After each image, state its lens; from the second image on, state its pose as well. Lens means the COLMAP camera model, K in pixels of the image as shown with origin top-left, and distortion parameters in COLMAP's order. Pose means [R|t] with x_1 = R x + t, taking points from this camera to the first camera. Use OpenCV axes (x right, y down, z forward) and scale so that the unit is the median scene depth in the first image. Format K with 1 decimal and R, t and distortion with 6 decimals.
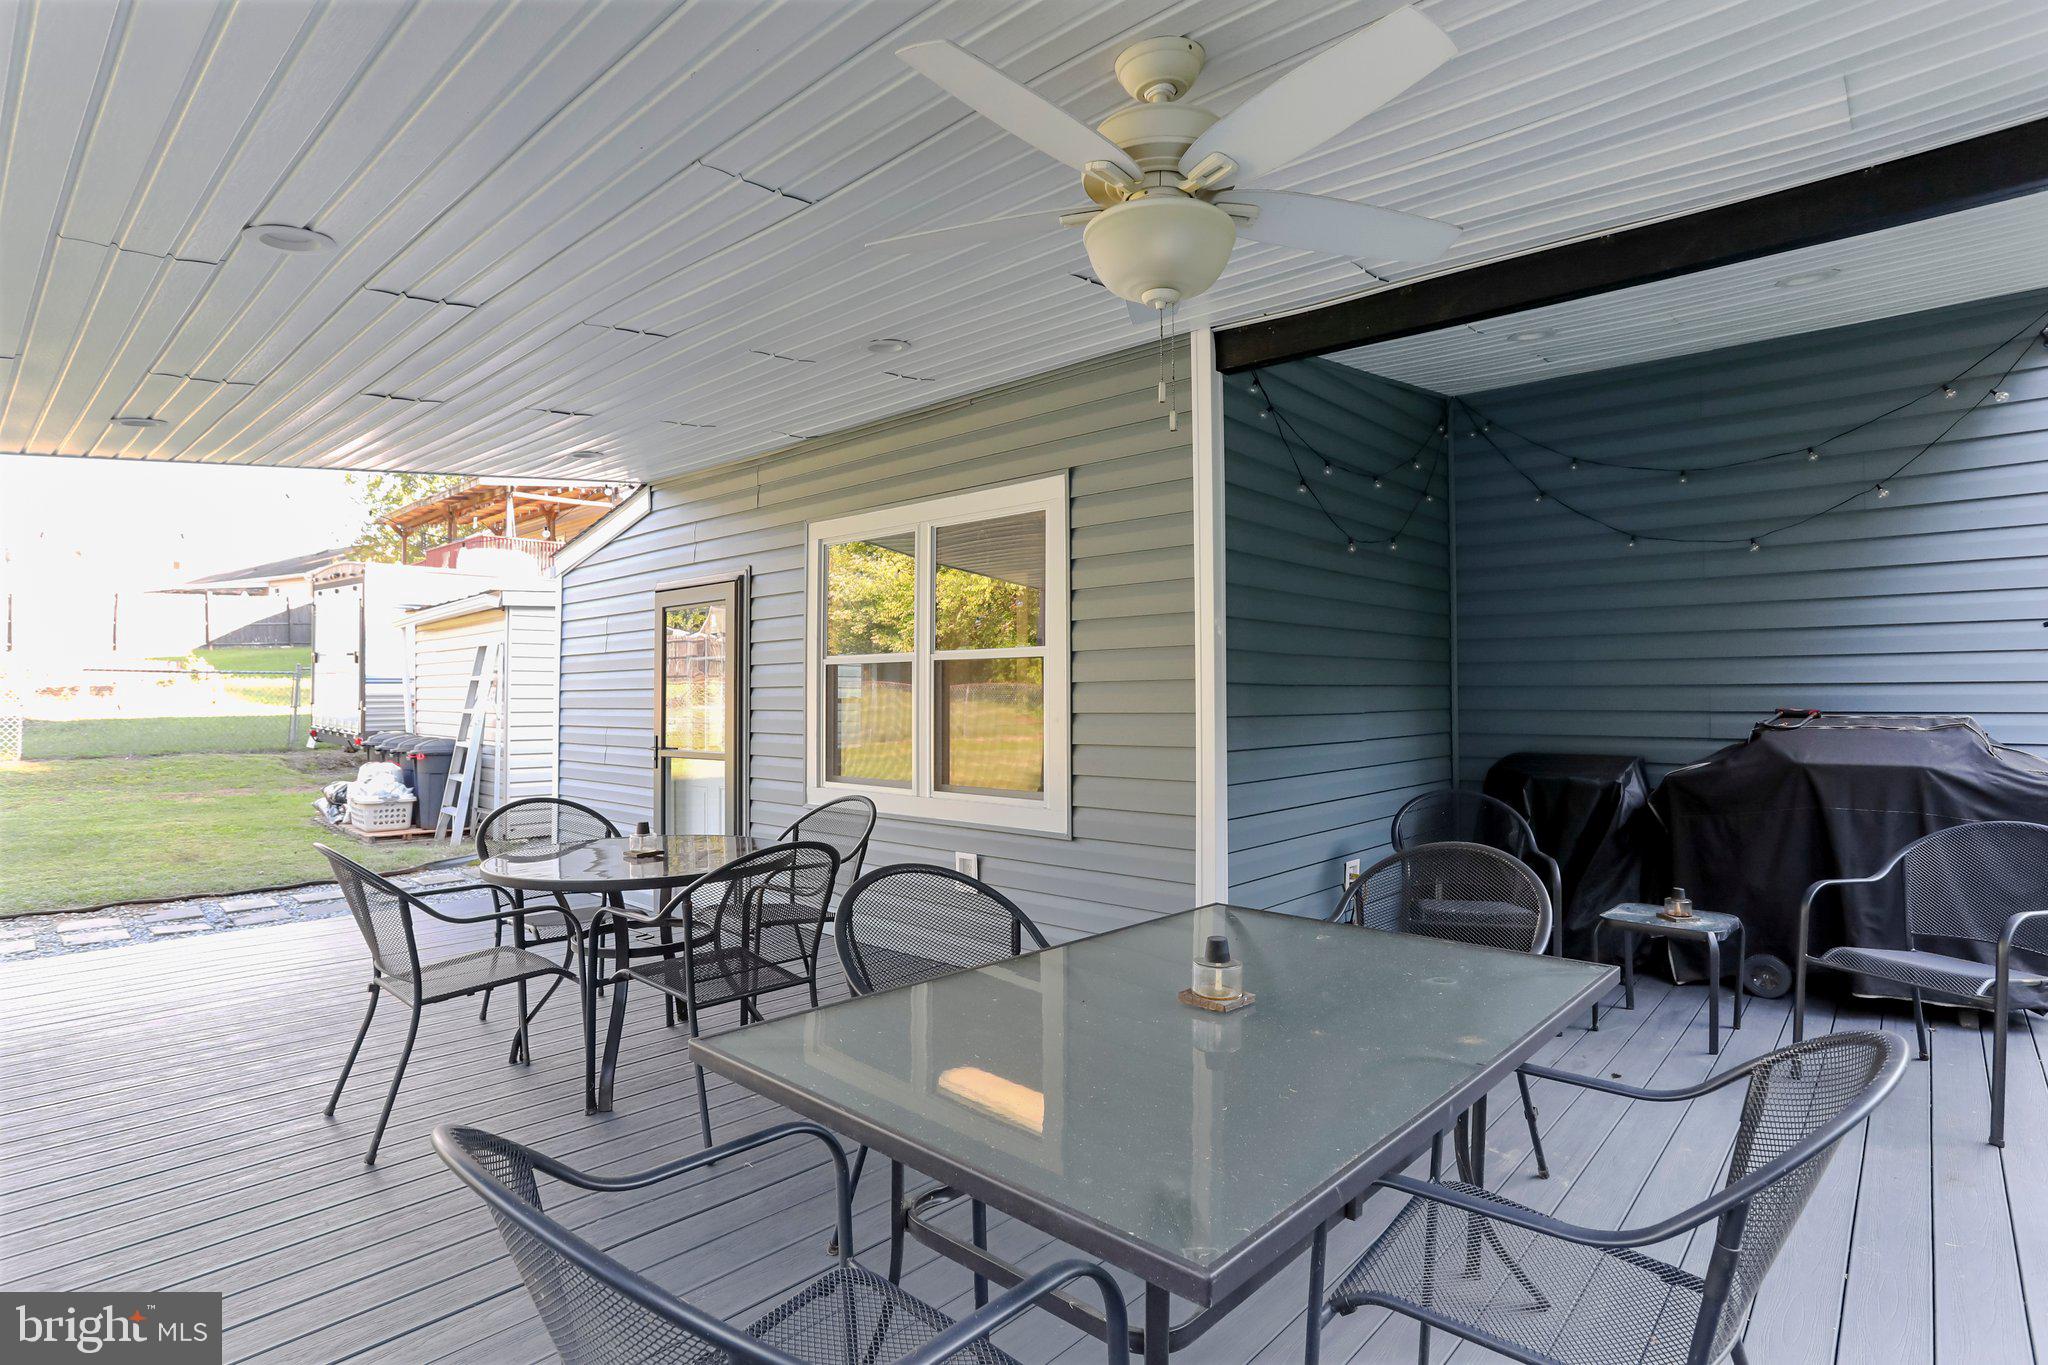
lens RADIAL K [[1028.7, 0, 1026.7], [0, 1028.7, 690.0], [0, 0, 1]] dist [-0.010311, 0.000175]
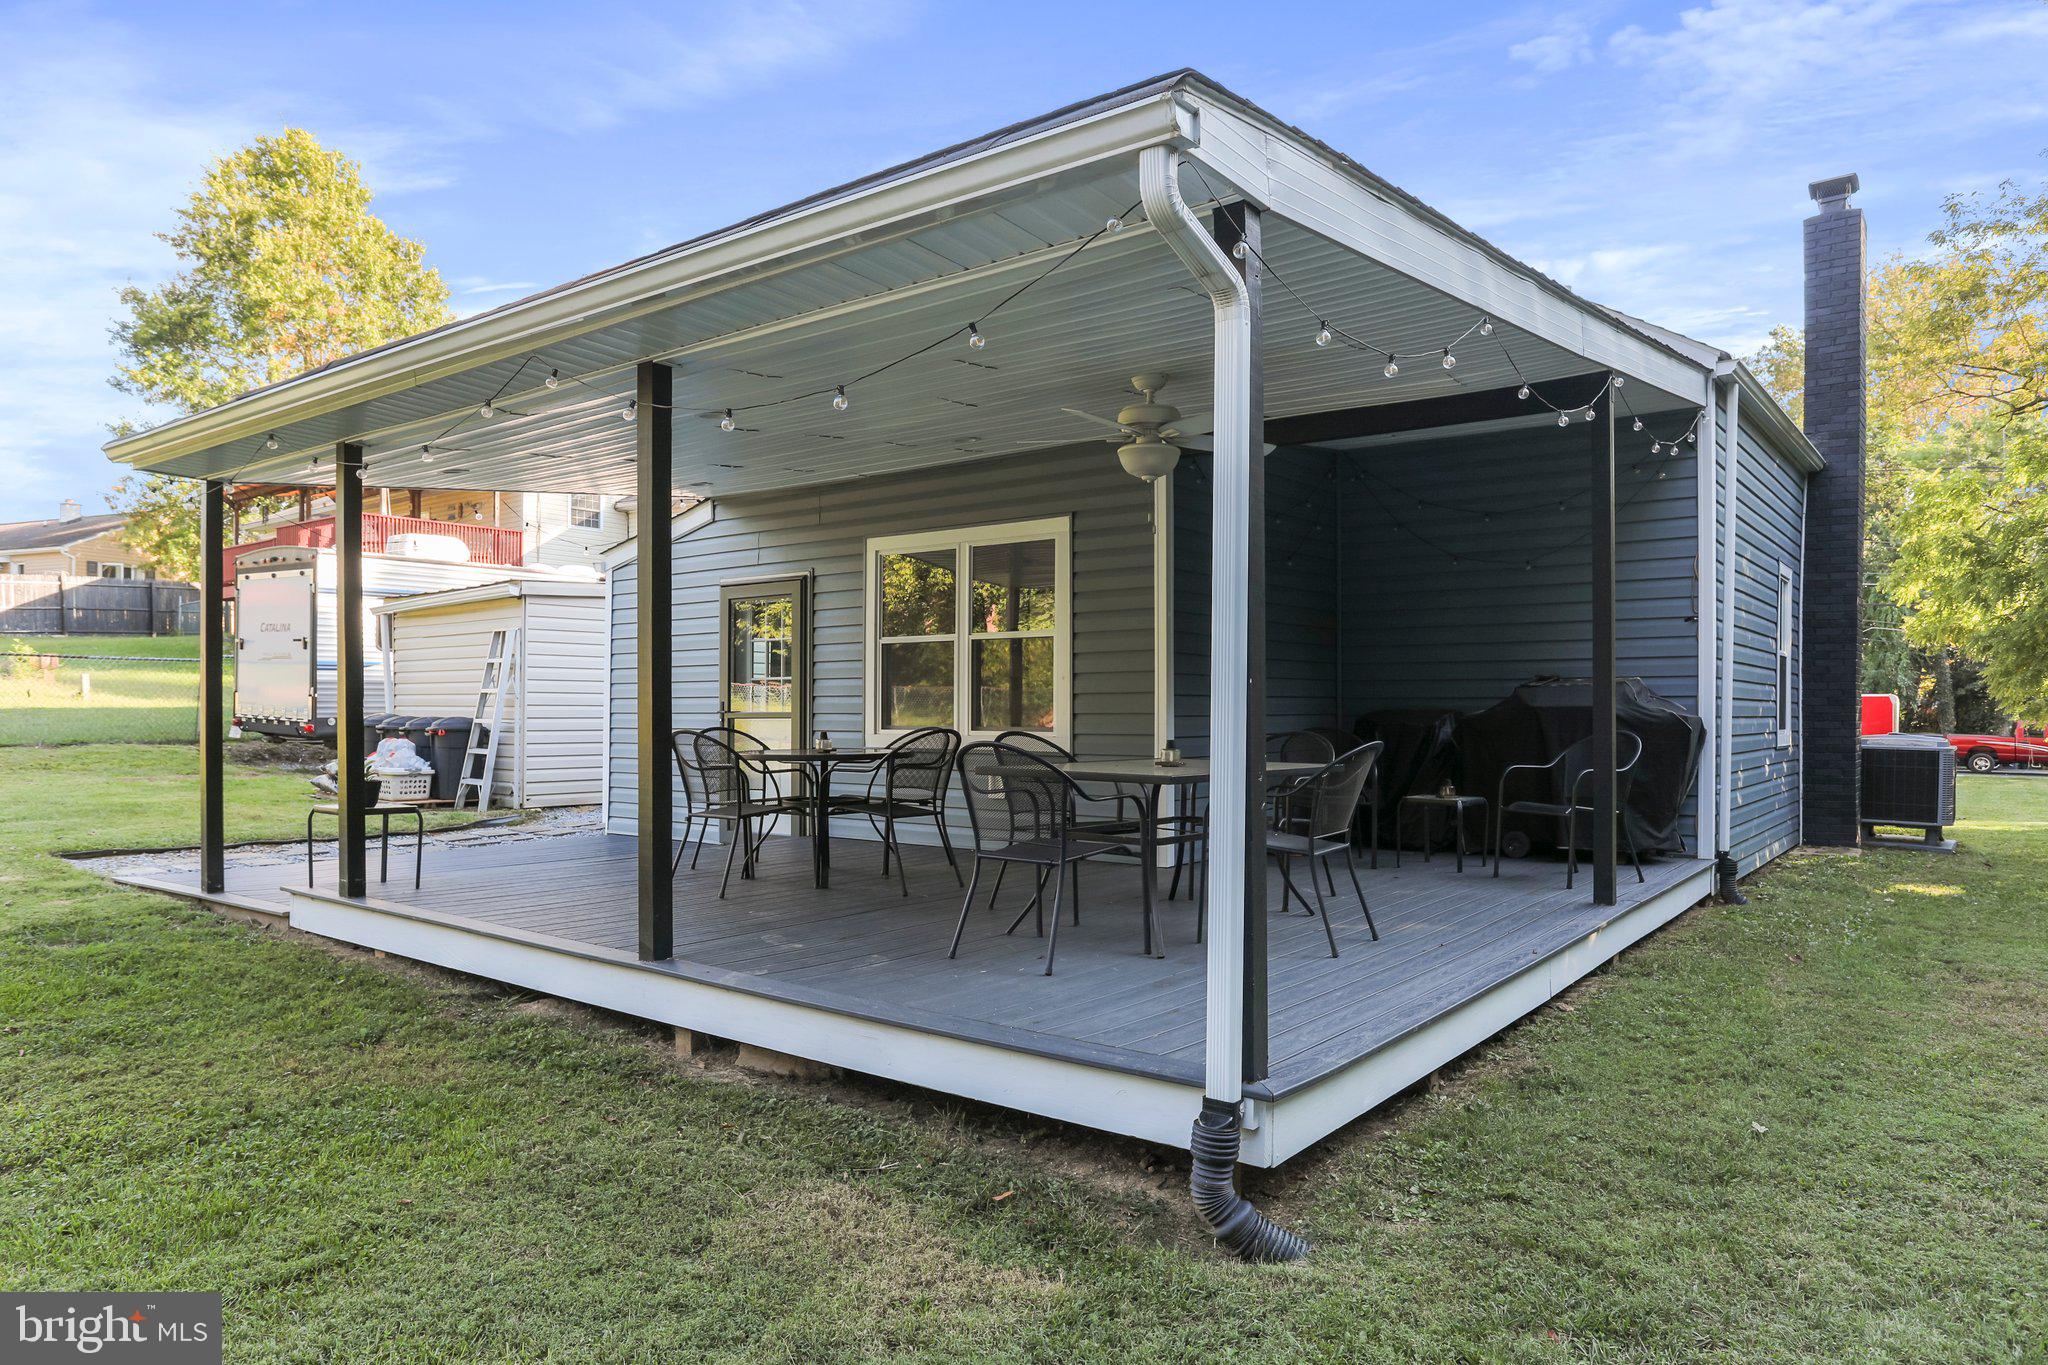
lens RADIAL K [[1307.6, 0, 1022.7], [0, 1307.6, 689.9], [0, 0, 1]] dist [-0.003298, -0.001111]
pose [[0.996988, 0.004633, 0.077412, -0.131080], [-0.003963, 0.999953, -0.008802, 0.046385], [-0.077449, 0.008469, 0.996960, -0.669519]]
